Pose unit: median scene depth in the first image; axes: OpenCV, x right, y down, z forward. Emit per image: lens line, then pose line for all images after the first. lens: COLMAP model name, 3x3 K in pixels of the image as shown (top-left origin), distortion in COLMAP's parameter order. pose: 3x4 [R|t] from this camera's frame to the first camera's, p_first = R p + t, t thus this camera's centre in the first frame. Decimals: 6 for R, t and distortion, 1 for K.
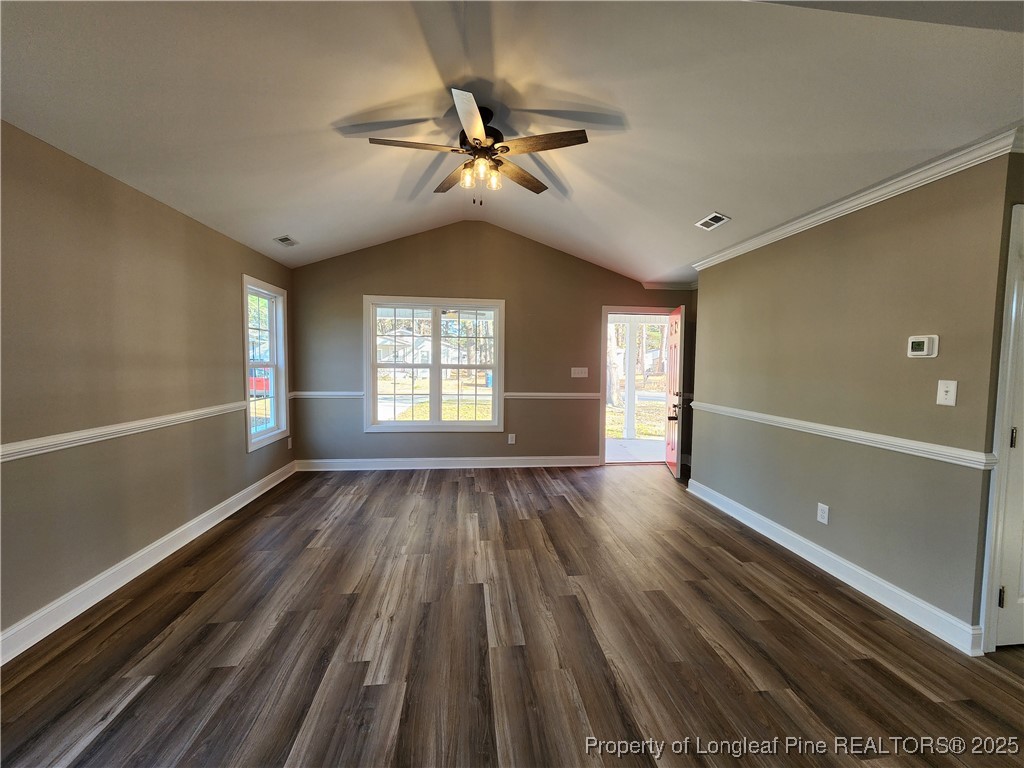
lens RADIAL K [[418.5, 0, 514.4], [0, 418.5, 386.3], [0, 0, 1]] dist [-0.000306, -0.000192]
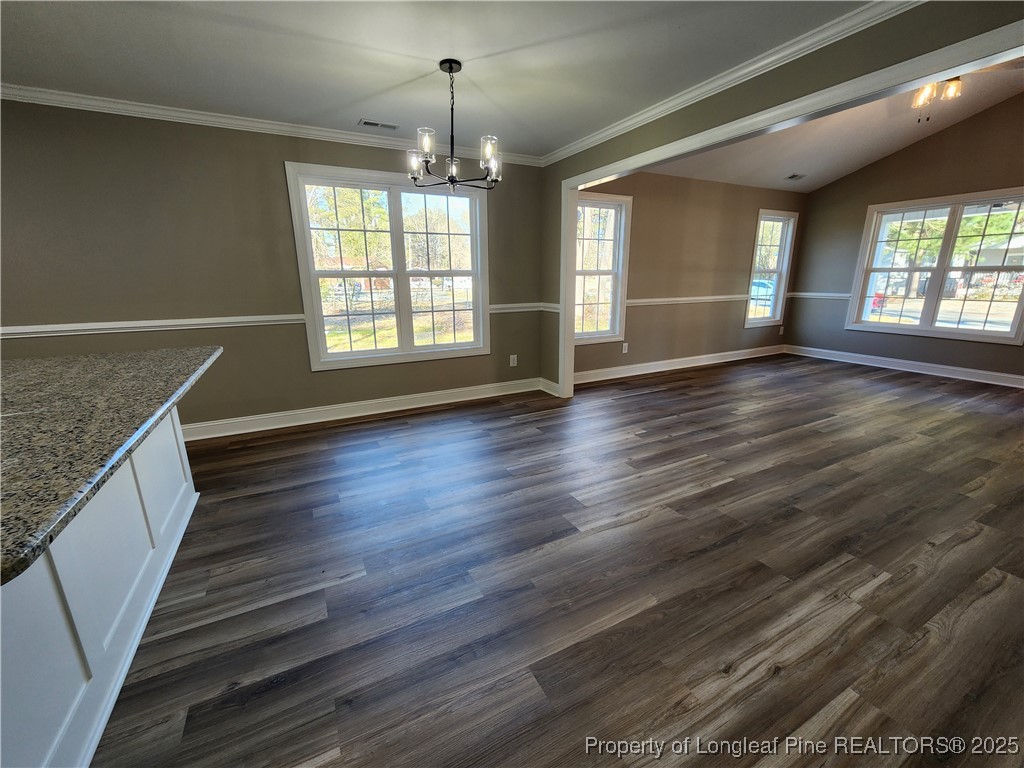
lens RADIAL K [[418.5, 0, 514.4], [0, 418.5, 386.3], [0, 0, 1]] dist [-0.000306, -0.000192]
pose [[0.352300, 0.222518, -0.909049, 0.679475], [-0.042189, 0.974112, 0.222094, 0.071352], [0.934936, -0.039892, 0.352567, -0.476305]]
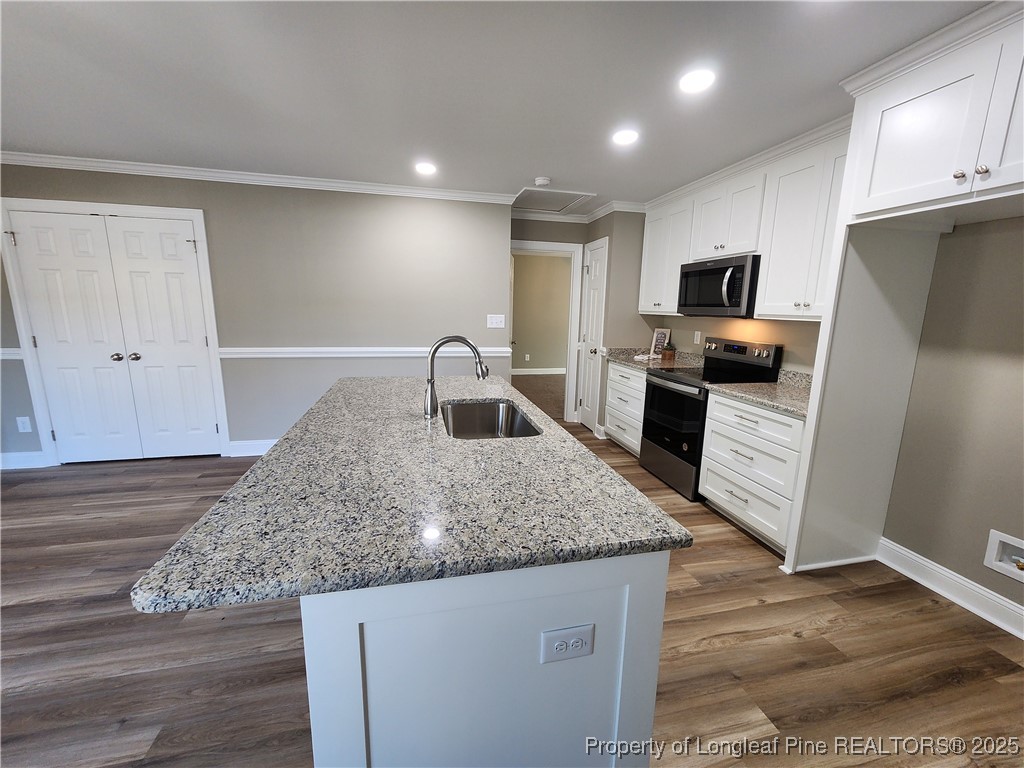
lens RADIAL K [[417.9, 0, 518.2], [0, 417.9, 389.0], [0, 0, 1]] dist [-0.000949, 0.000002]
pose [[-0.118229, -0.205375, 0.971516, -0.425449], [0.036694, 0.976806, 0.210959, 0.044821], [-0.992308, 0.060590, -0.107951, -0.889314]]
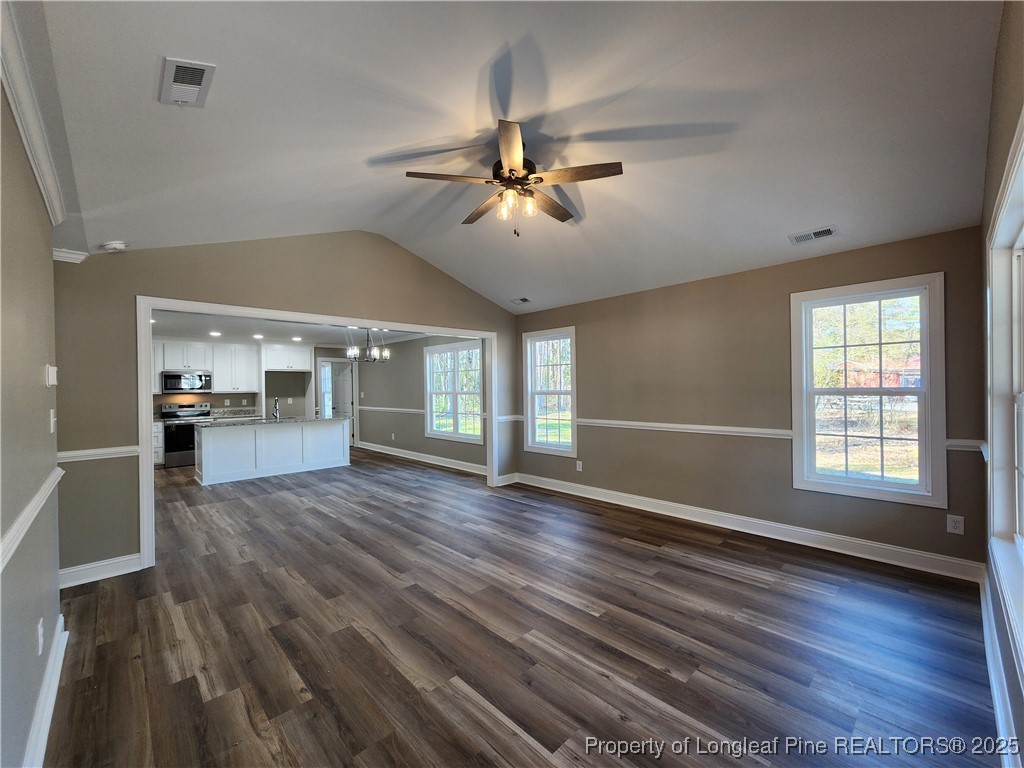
lens RADIAL K [[418.5, 0, 514.4], [0, 418.5, 386.3], [0, 0, 1]] dist [-0.000306, -0.000192]
pose [[-0.797844, -0.000419, -0.602864, 0.485935], [-0.030850, 0.998718, 0.040134, -0.097744], [0.602074, 0.050619, -0.796834, 1.669432]]
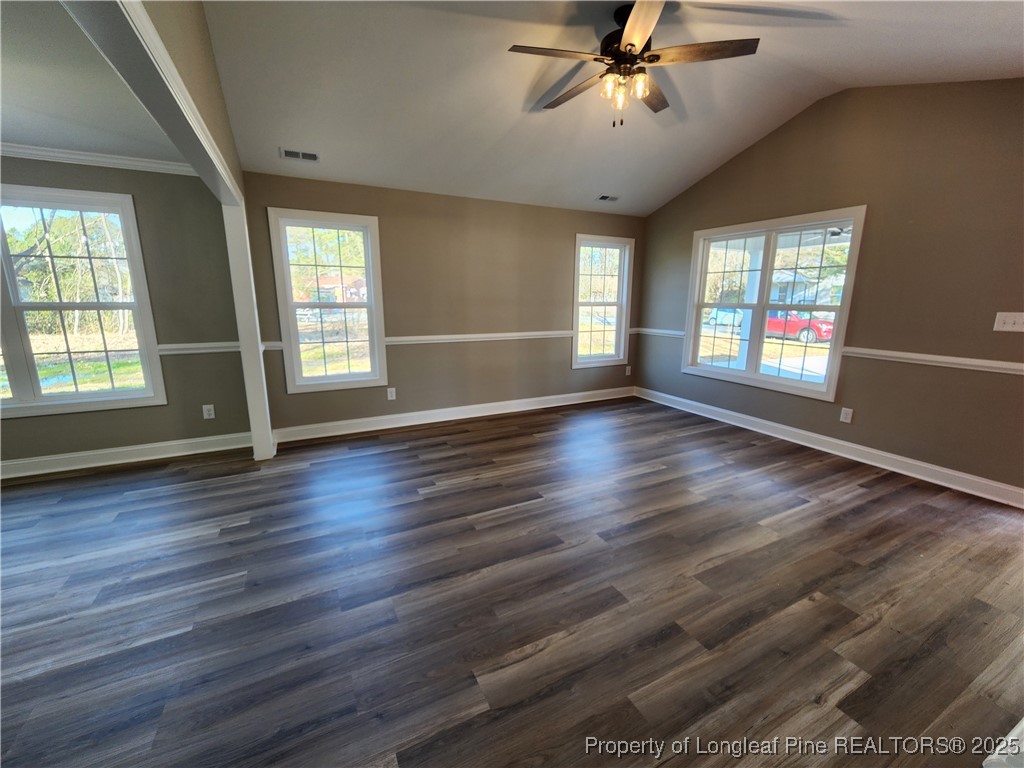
lens RADIAL K [[422.4, 0, 518.4], [0, 422.4, 385.3], [0, 0, 1]] dist [-0.002908, -0.000293]
pose [[0.352399, 0.179978, -0.918381, 0.722670], [-0.056768, 0.983637, 0.170984, -0.018080], [0.934127, -0.008120, 0.356850, 0.421666]]
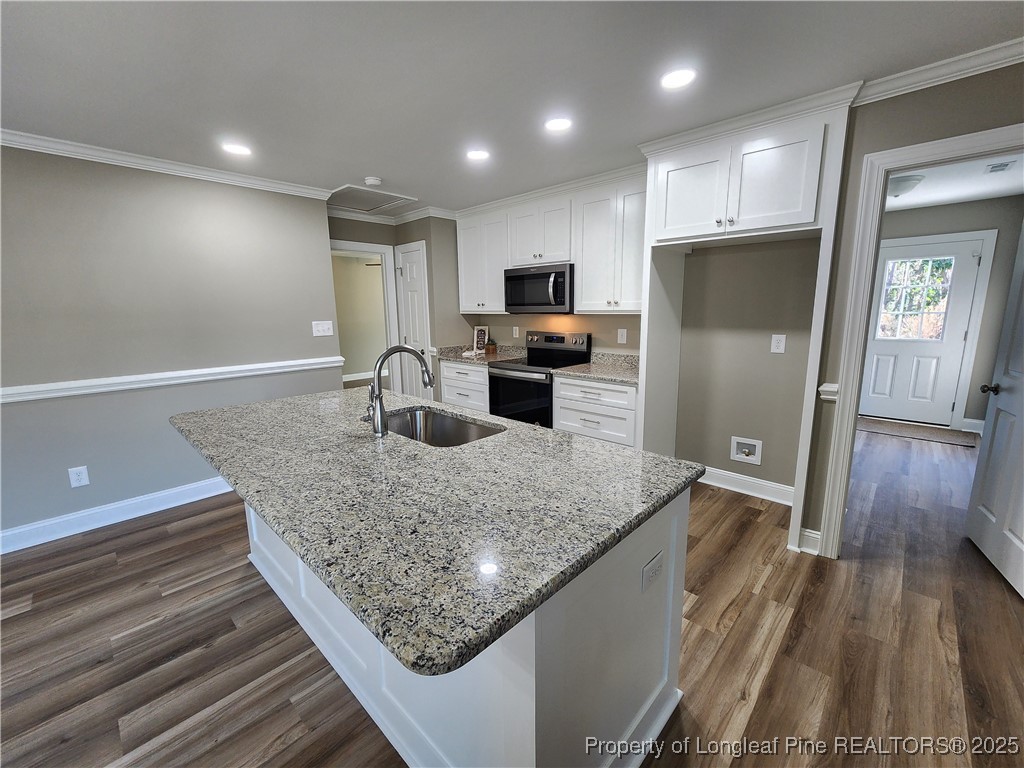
lens RADIAL K [[418.5, 0, 514.4], [0, 418.5, 386.3], [0, 0, 1]] dist [-0.000306, -0.000192]
pose [[-0.640688, -0.146377, 0.753719, -0.361808], [0.051661, 0.971216, 0.232531, 0.023161], [-0.766061, 0.187918, -0.614685, -0.638791]]
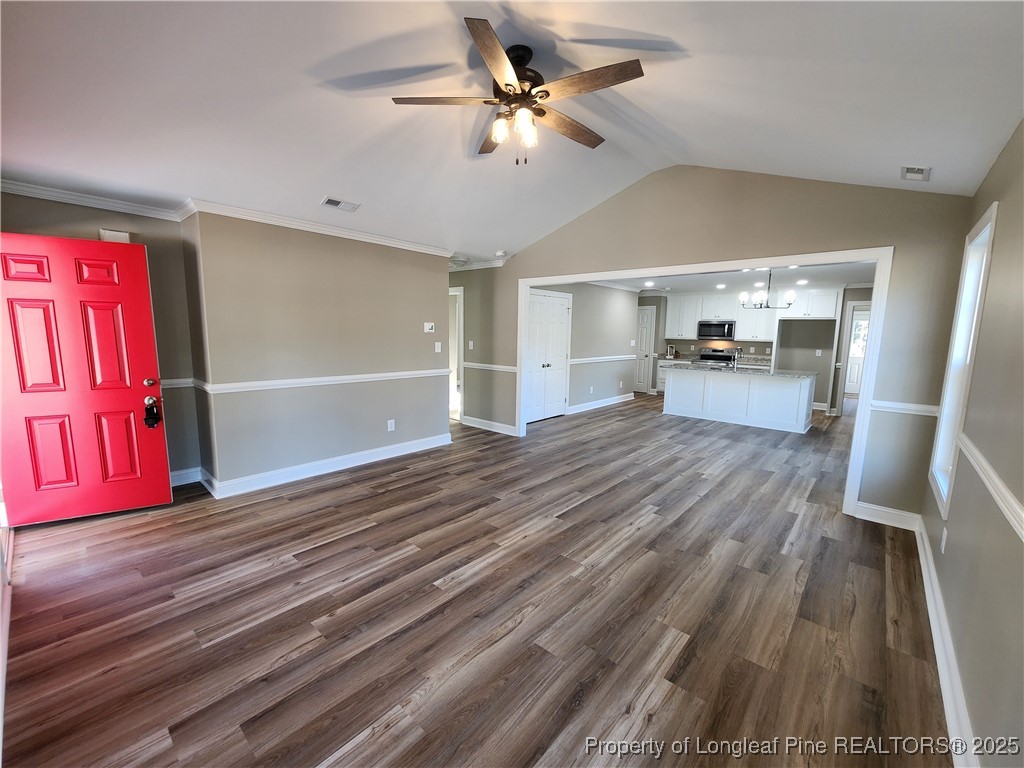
lens RADIAL K [[417.9, 0, 518.2], [0, 417.9, 389.0], [0, 0, 1]] dist [-0.000949, 0.000002]
pose [[-0.671613, -0.126604, 0.730005, -0.707335], [0.016963, 0.982406, 0.185985, -0.123646], [-0.740708, 0.137293, -0.657649, 1.497181]]
